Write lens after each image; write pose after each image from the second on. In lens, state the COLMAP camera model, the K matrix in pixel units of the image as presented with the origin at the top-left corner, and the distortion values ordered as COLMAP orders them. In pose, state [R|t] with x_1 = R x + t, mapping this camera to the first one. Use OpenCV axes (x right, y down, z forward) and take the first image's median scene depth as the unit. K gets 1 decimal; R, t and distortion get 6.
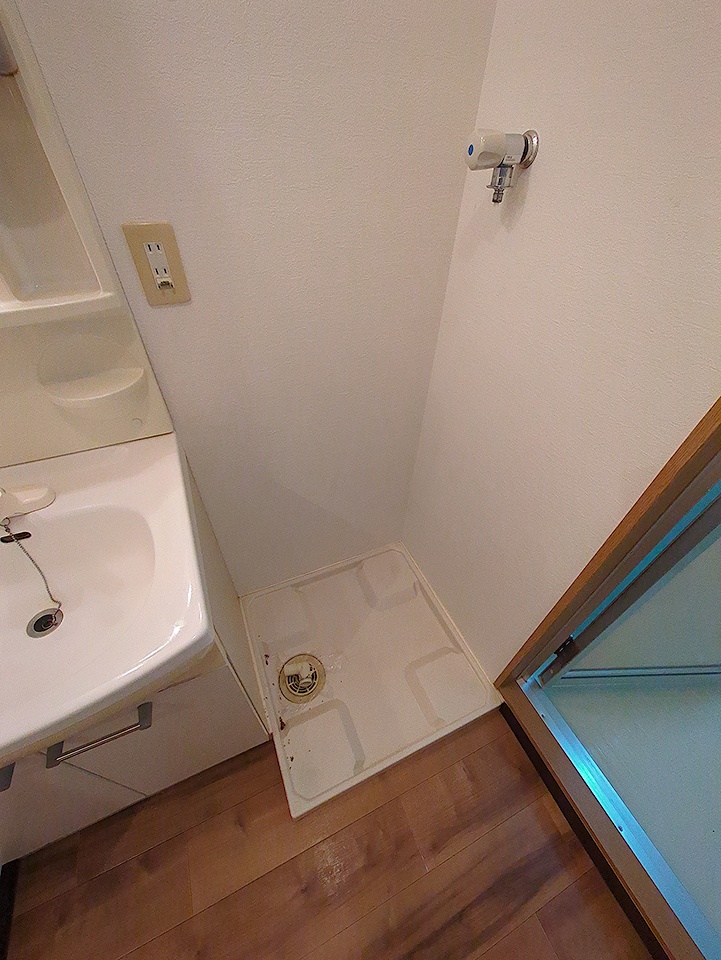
lens RADIAL K [[383.1, 0, 356.8], [0, 383.1, 481.0], [0, 0, 1]] dist [0.000525, 0.000217]
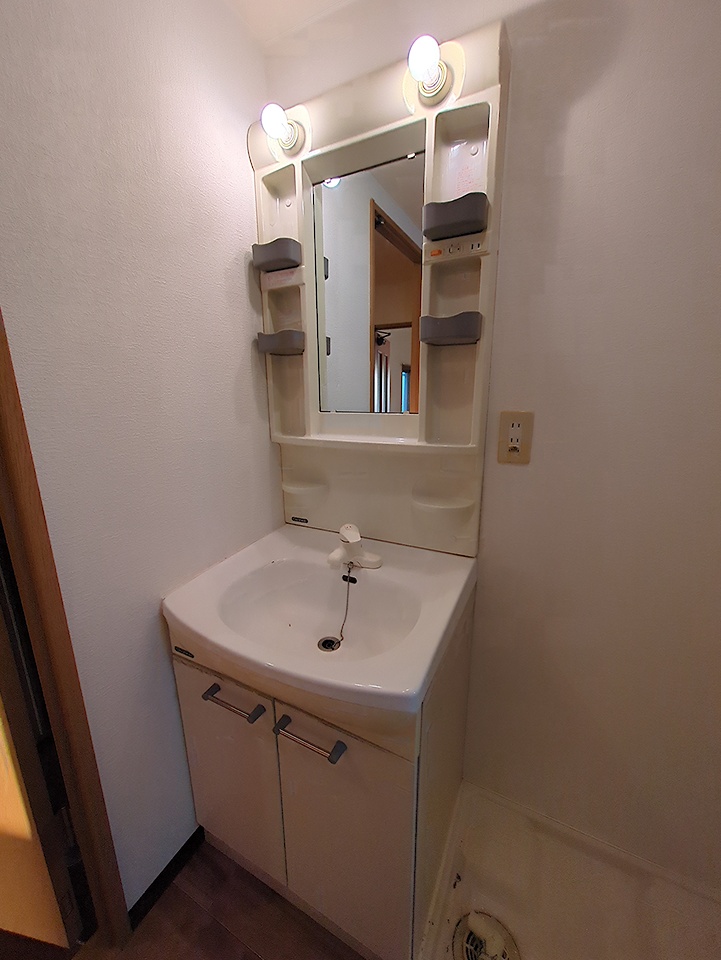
lens RADIAL K [[383.1, 0, 356.8], [0, 383.1, 481.0], [0, 0, 1]] dist [0.000525, 0.000217]
pose [[0.627328, 0.150392, -0.764095, 0.196874], [-0.523242, 0.808103, -0.270532, 0.226470], [0.576781, 0.569520, 0.585637, -0.060904]]
